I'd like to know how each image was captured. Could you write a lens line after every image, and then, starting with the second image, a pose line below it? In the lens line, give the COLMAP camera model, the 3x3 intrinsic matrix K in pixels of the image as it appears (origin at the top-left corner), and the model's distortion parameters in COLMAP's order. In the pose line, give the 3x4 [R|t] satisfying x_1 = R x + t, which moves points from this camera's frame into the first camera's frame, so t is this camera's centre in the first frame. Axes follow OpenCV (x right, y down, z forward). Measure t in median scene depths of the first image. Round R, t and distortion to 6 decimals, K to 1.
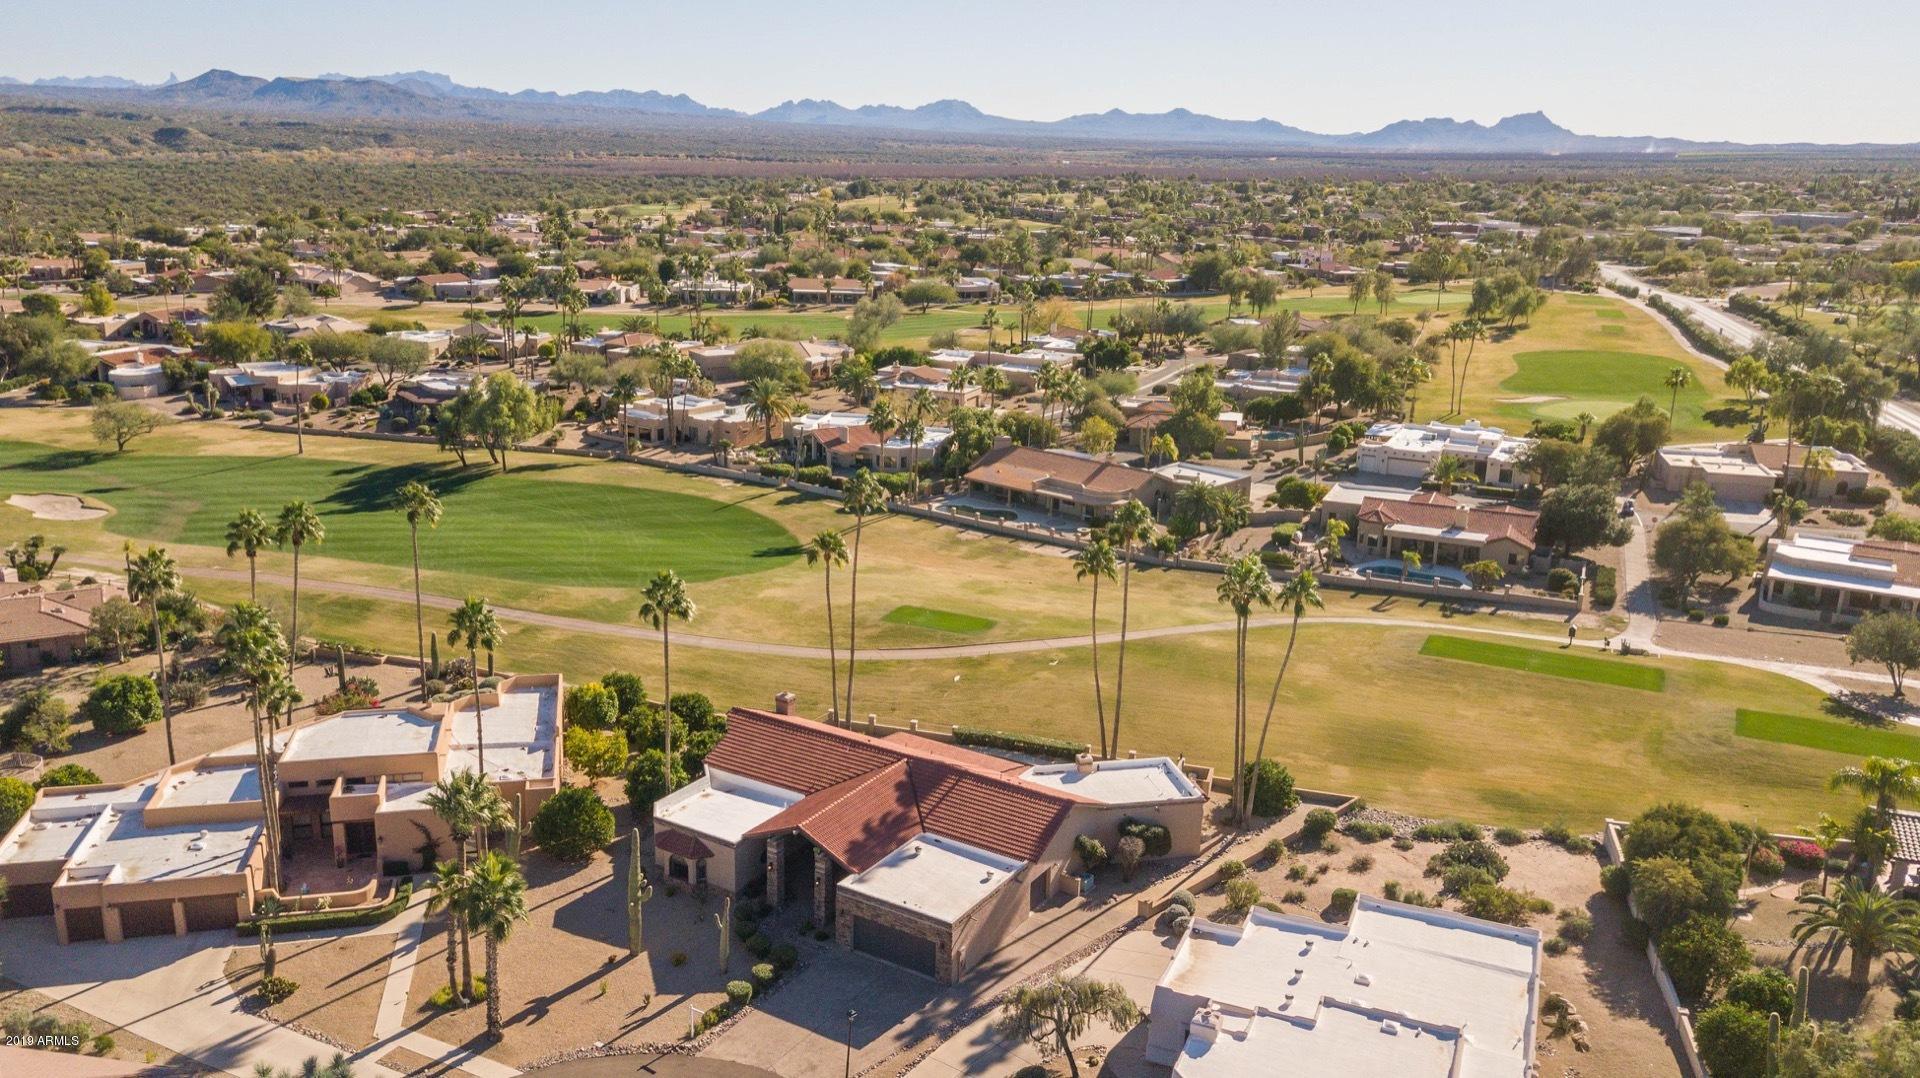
lens RADIAL K [[1525.8, 0, 995.8], [0, 1525.8, 544.2], [0, 0, 1]] dist [0.139619, -0.396062]
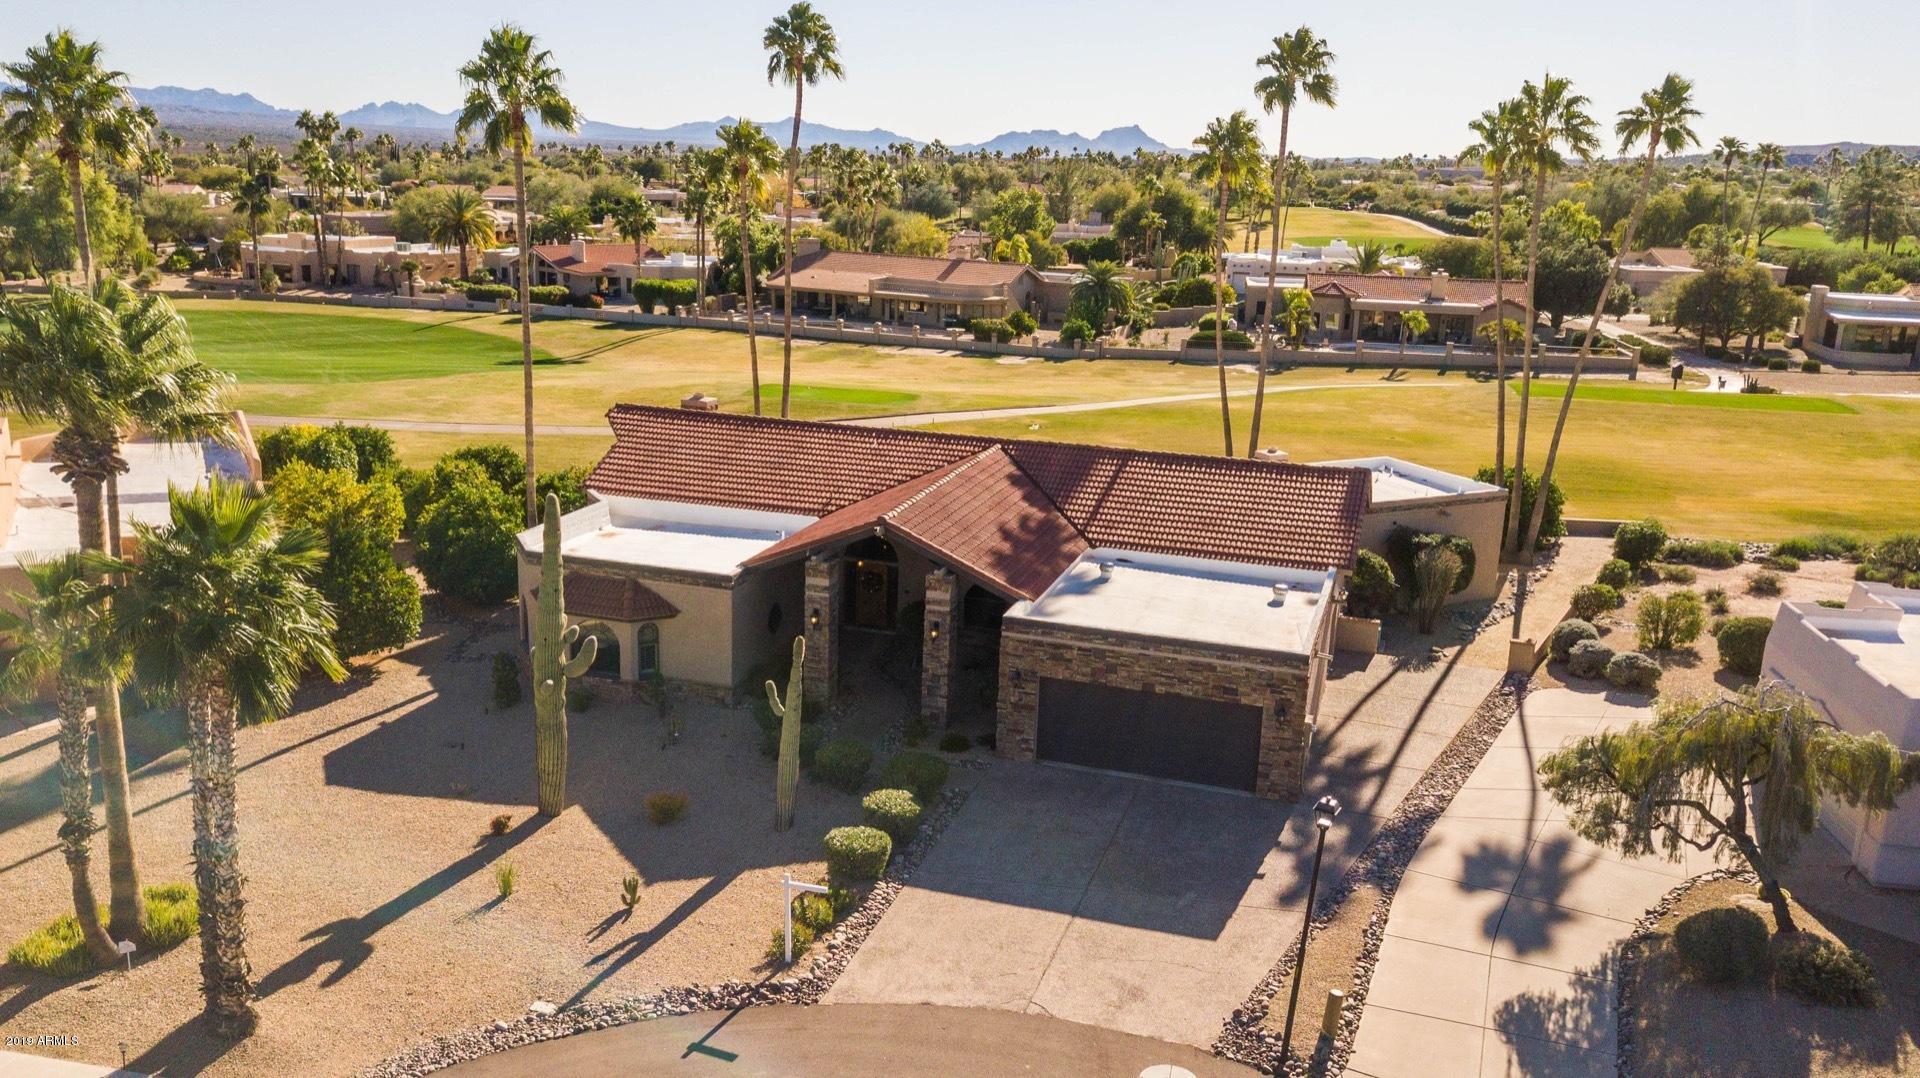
lens RADIAL K [[1496.0, 0, 947.9], [0, 1496.0, 536.8], [0, 0, 1]] dist [0.027334, 0.001071]
pose [[0.971295, -0.054987, 0.231434, -0.221114], [0.063666, 0.997514, -0.030194, 0.211424], [-0.229198, 0.044061, 0.972382, 0.578330]]
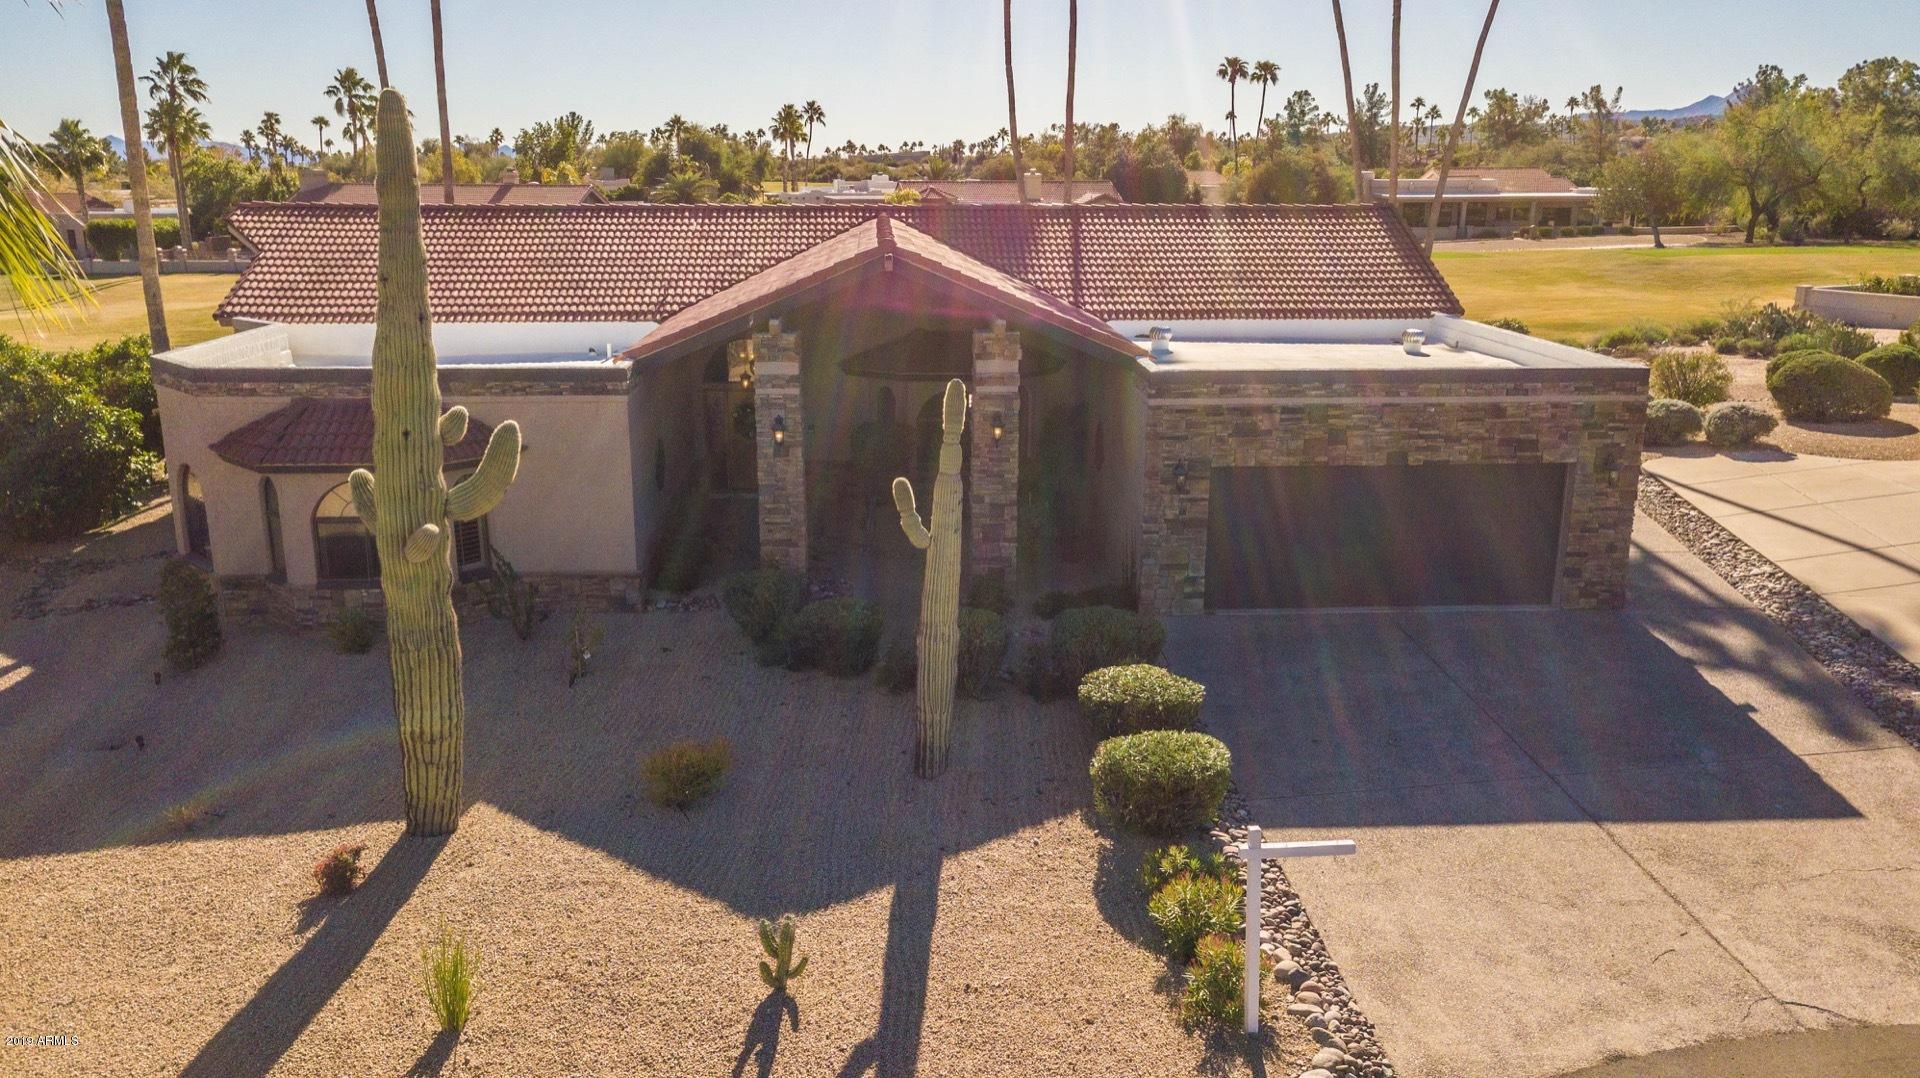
lens RADIAL K [[1452.3, 0, 960.0], [0, 1452.3, 539.0], [0, 0, 1]] dist [0.028540, -0.000164]
pose [[0.824899, -0.166389, 0.540237, -0.274958], [0.181358, 0.983077, 0.025861, 0.239009], [-0.535398, 0.076644, 0.841115, 0.813471]]
